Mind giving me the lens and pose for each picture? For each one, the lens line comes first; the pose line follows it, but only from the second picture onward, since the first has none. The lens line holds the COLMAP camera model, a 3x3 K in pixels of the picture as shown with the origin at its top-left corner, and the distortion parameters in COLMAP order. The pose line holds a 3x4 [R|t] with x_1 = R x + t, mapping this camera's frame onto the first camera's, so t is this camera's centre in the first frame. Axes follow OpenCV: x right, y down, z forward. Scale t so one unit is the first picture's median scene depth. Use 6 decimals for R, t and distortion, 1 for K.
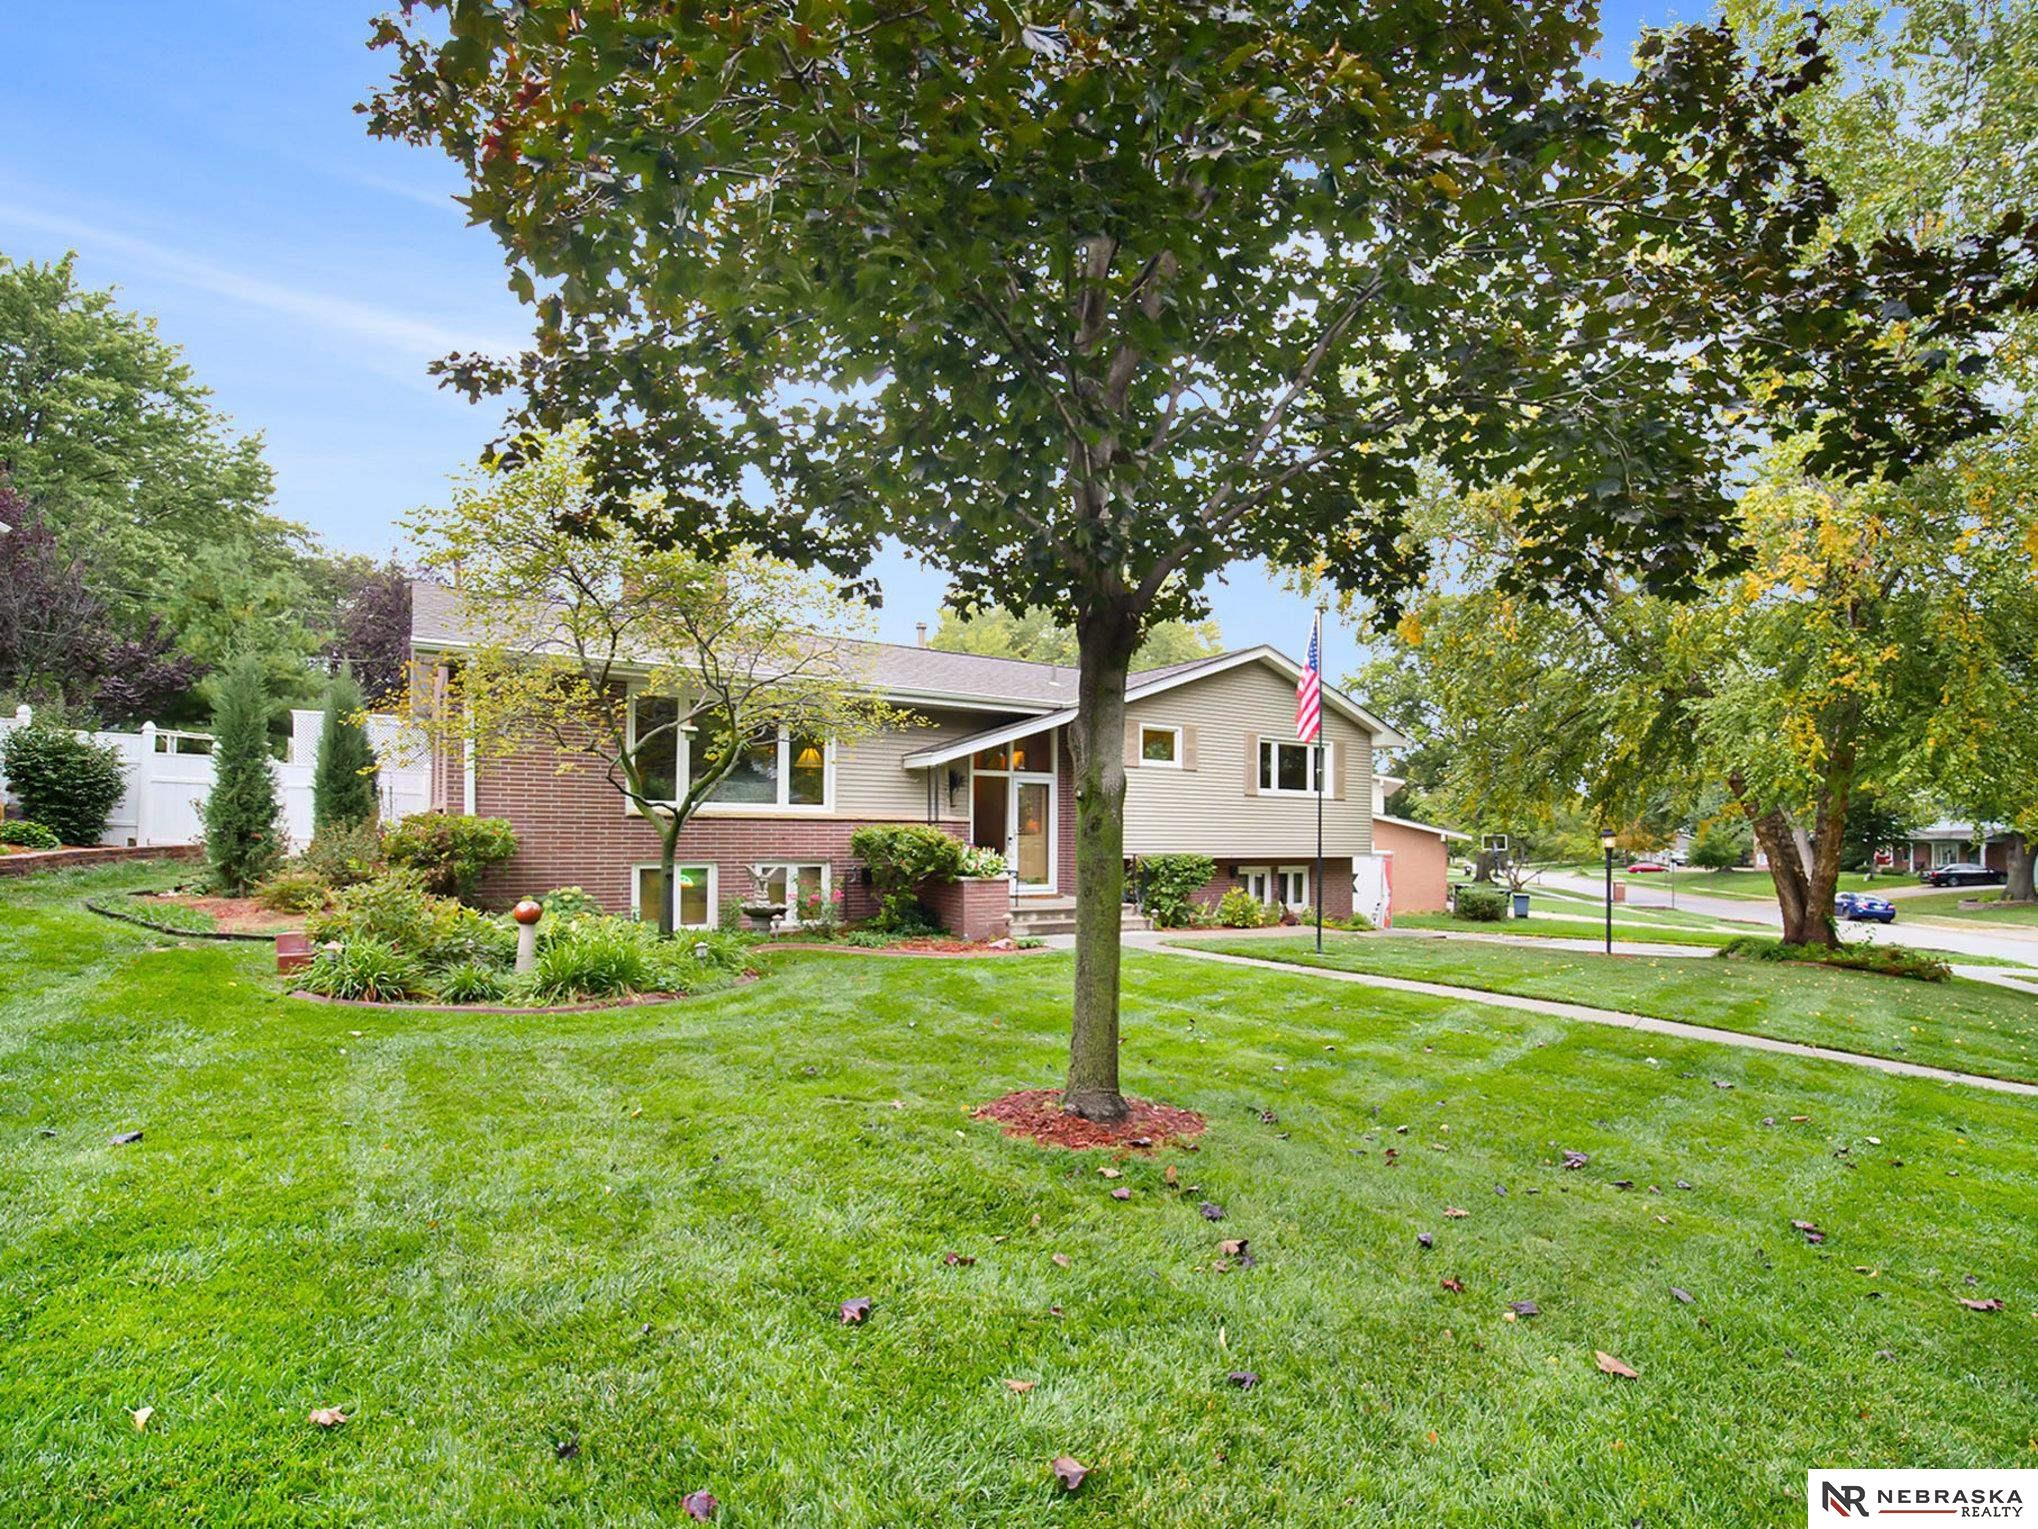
lens RADIAL K [[945.8, 0, 1031.0], [0, 945.8, 731.7], [0, 0, 1]] dist [-0.010996, -0.000644]
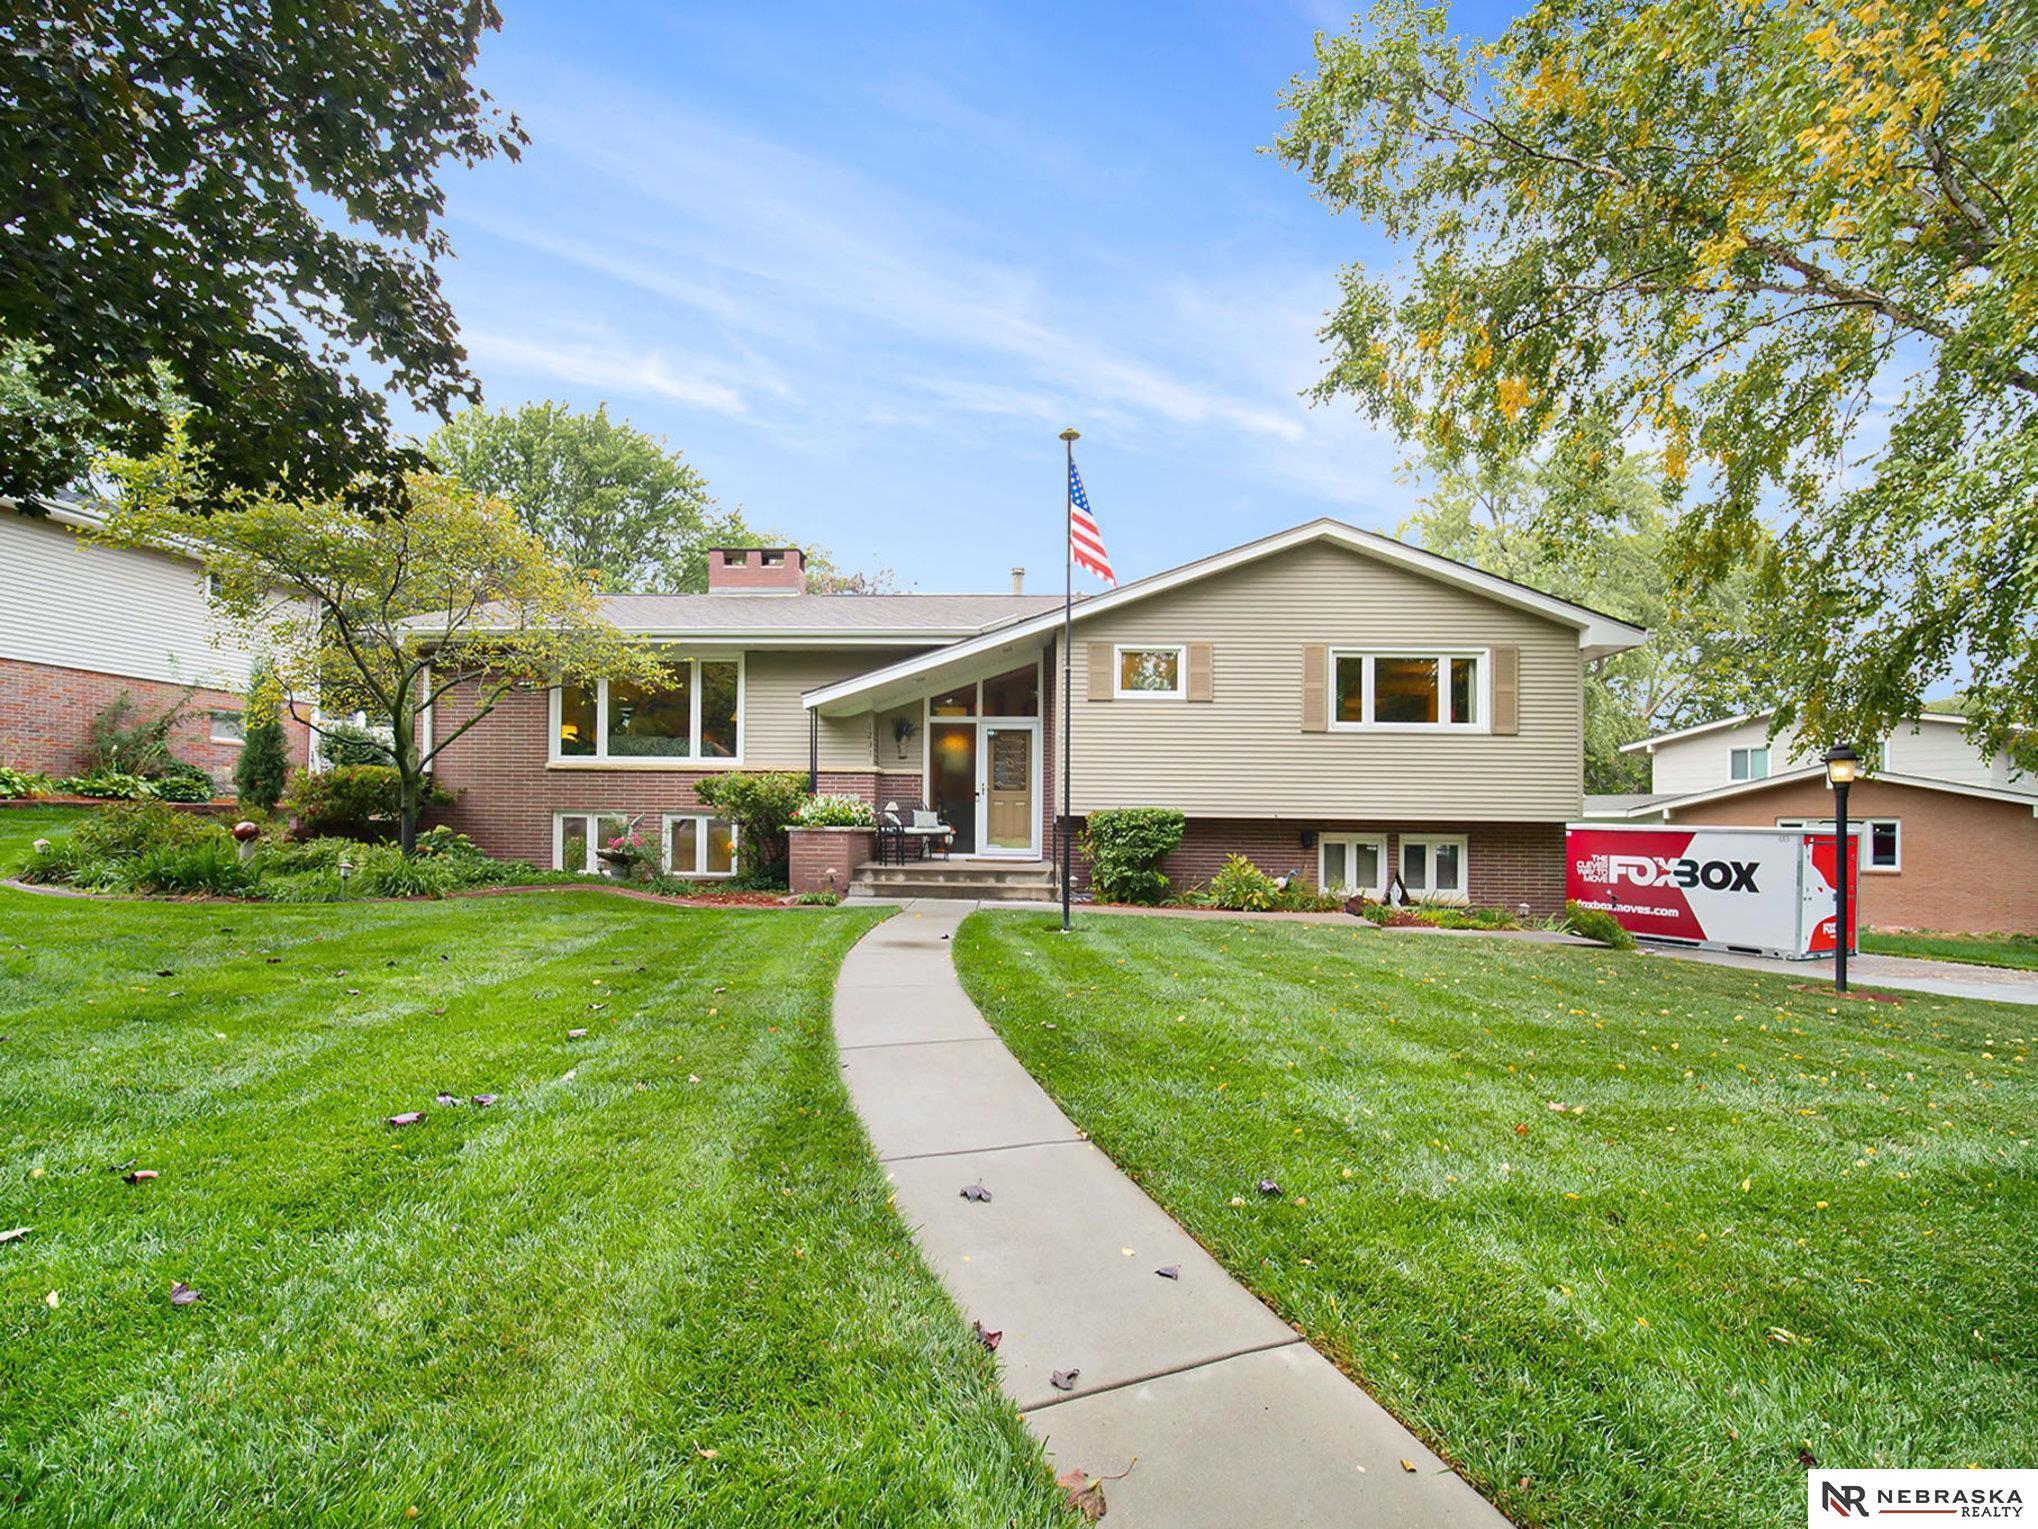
lens RADIAL K [[945.8, 0, 1031.0], [0, 945.8, 731.7], [0, 0, 1]] dist [-0.010996, -0.000644]
pose [[0.809090, -0.058688, -0.584746, 0.500167], [0.057442, 0.998134, -0.020697, 0.073338], [0.584870, -0.016843, 0.810952, 0.310963]]
